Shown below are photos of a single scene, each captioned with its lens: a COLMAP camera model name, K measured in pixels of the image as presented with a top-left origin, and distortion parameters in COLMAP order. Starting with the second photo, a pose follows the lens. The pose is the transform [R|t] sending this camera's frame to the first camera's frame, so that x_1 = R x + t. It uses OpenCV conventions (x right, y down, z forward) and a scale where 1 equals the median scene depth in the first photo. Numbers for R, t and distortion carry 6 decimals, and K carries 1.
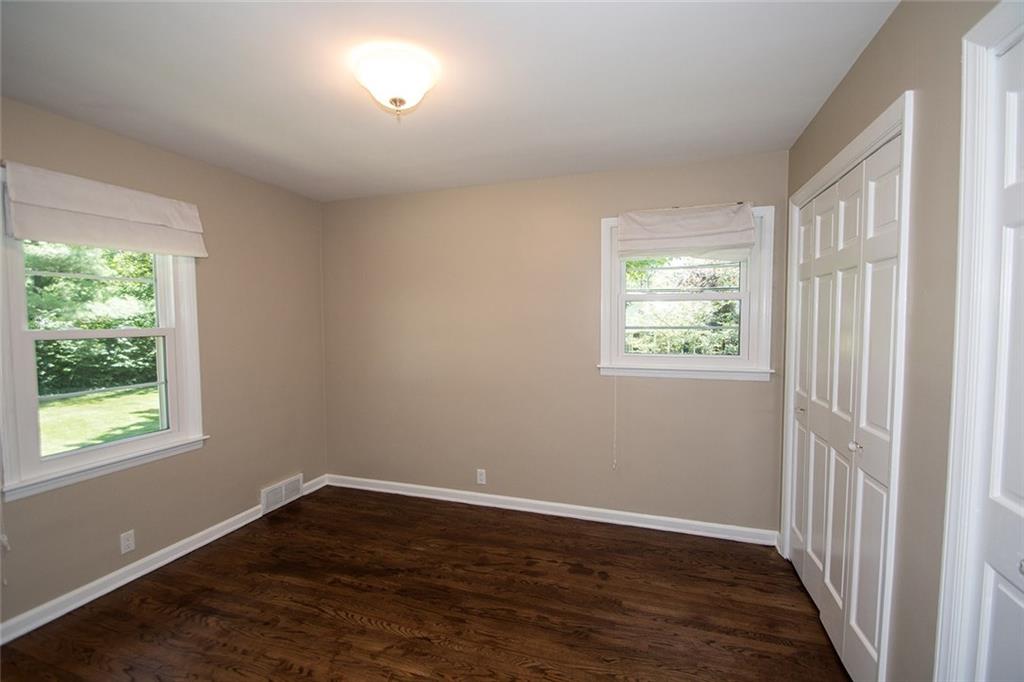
lens RADIAL K [[441.7, 0, 517.8], [0, 441.7, 342.9], [0, 0, 1]] dist [-0.004551, -0.007973]
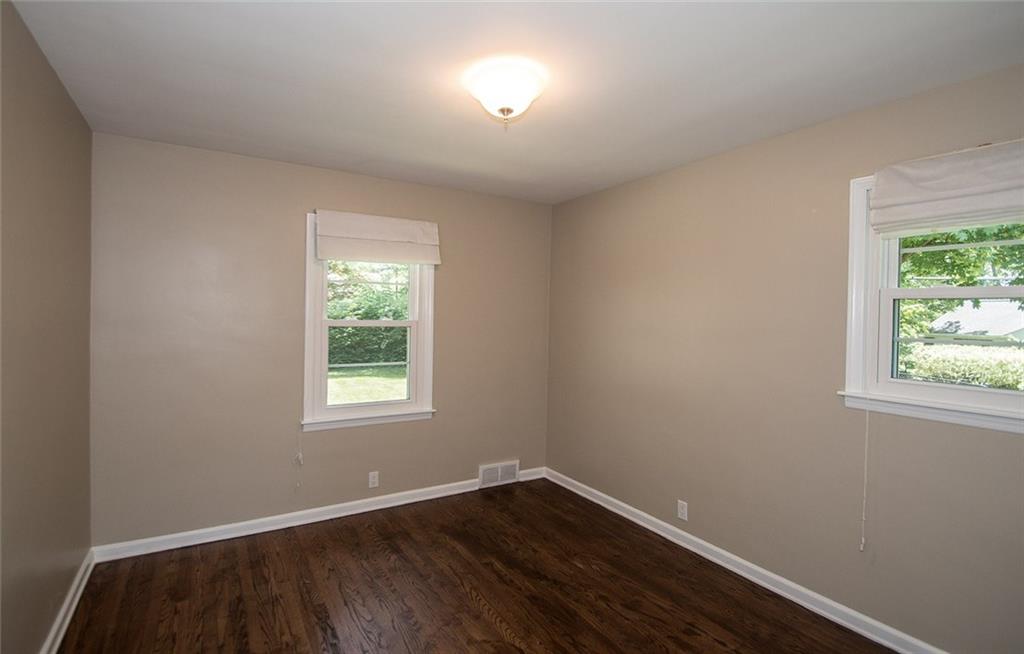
lens RADIAL K [[481.1, 0, 510.4], [0, 481.1, 319.2], [0, 0, 1]] dist [-0.003901, -0.004347]
pose [[0.760071, 0.025245, -0.649350, 0.337083], [-0.056663, 0.998014, -0.027525, -0.015647], [0.647365, 0.057716, 0.759992, 0.114590]]
